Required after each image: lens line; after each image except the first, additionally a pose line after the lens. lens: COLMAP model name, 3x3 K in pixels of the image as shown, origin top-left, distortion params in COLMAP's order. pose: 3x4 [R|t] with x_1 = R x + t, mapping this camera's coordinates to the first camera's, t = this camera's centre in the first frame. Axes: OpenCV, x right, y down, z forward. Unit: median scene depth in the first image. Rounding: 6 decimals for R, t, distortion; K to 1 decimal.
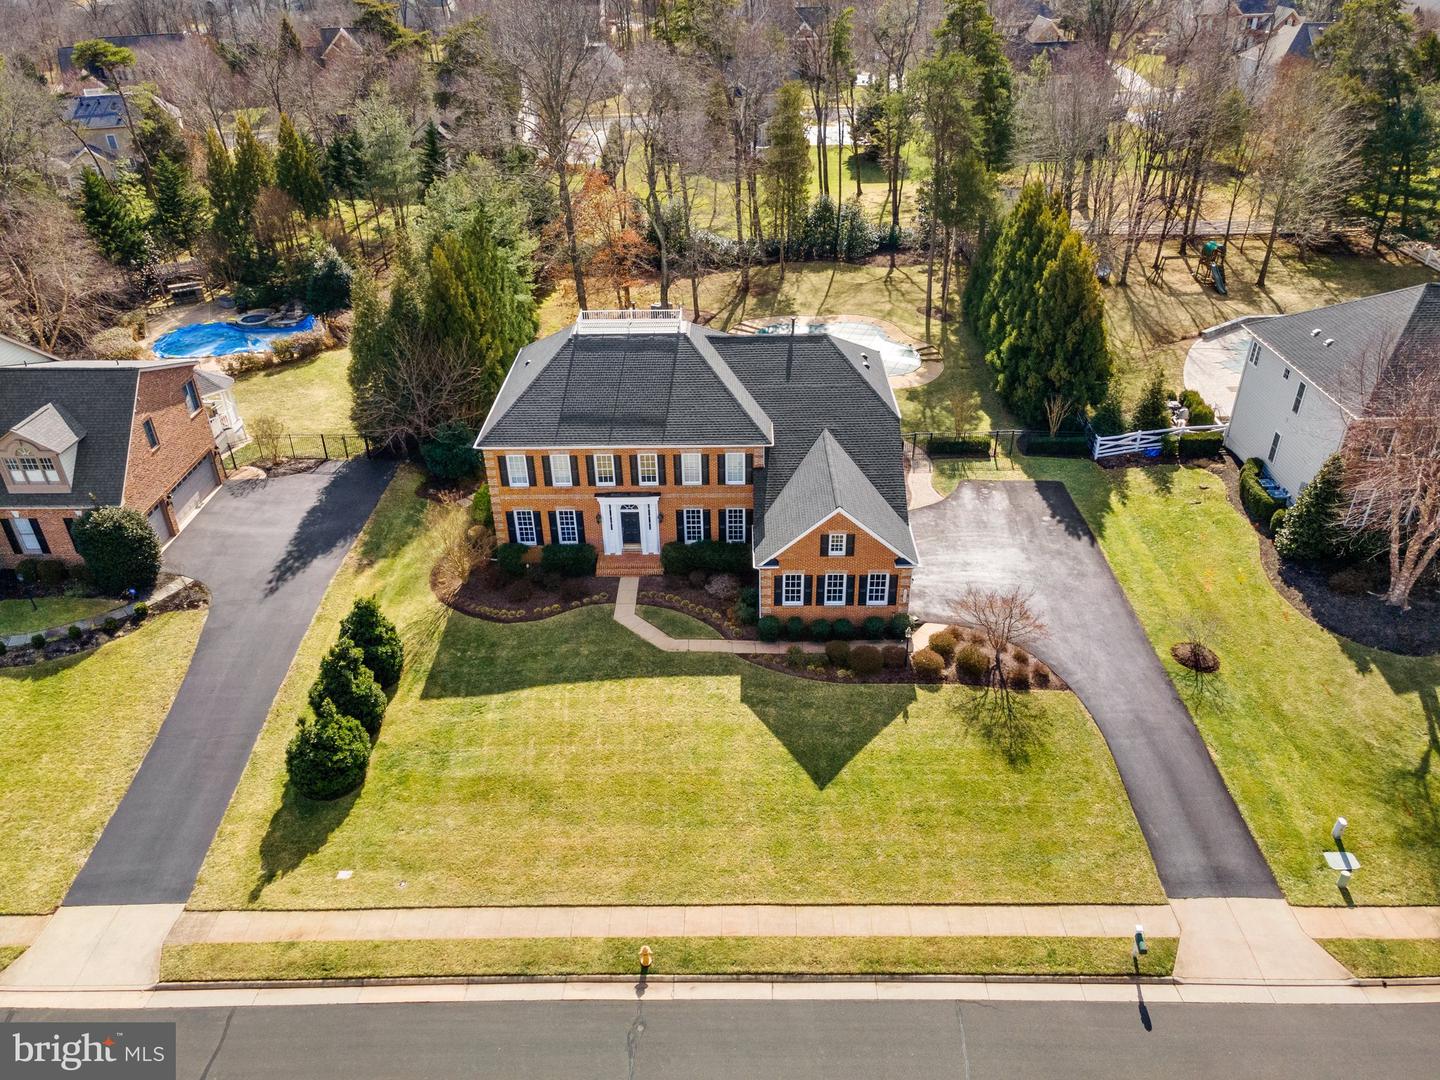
lens RADIAL K [[1052.5, 0, 720.0], [0, 1052.5, 540.0], [0, 0, 1]] dist [0.008241, 0.060955]
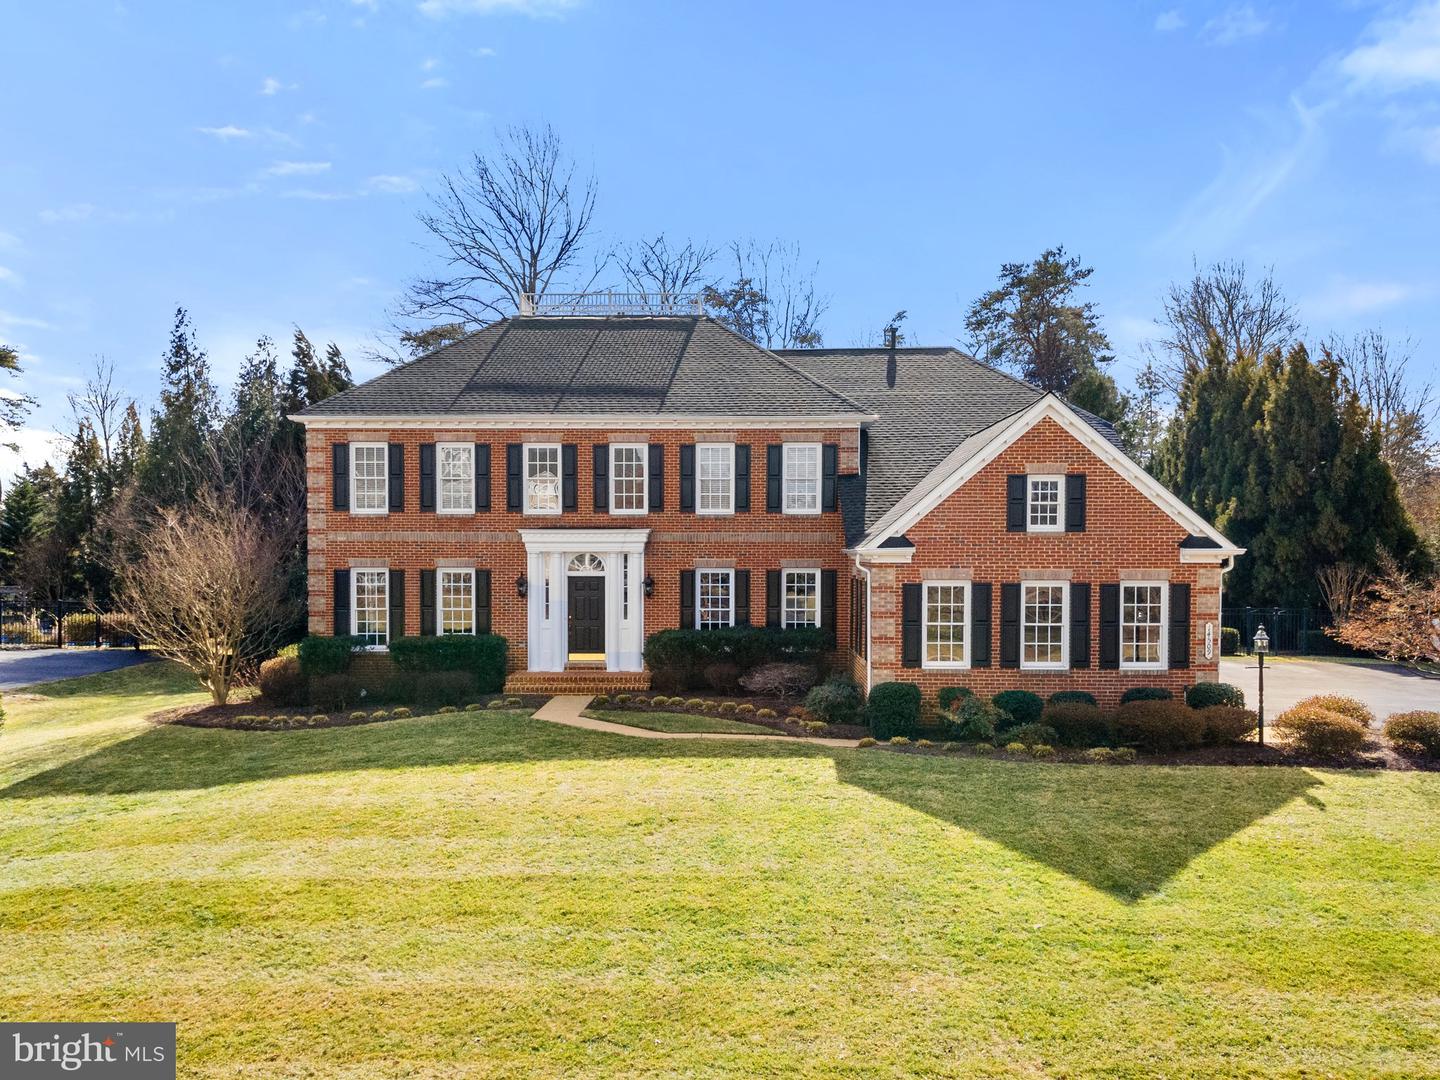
lens RADIAL K [[1253.2, 0, 731.8], [0, 1253.2, 540.5], [0, 0, 1]] dist [0.020850, -0.002040]
pose [[0.999752, 0.022045, -0.003251, -0.016592], [-0.020867, 0.875005, -0.483664, 0.248933], [-0.007818, 0.483612, 0.875248, 0.492698]]
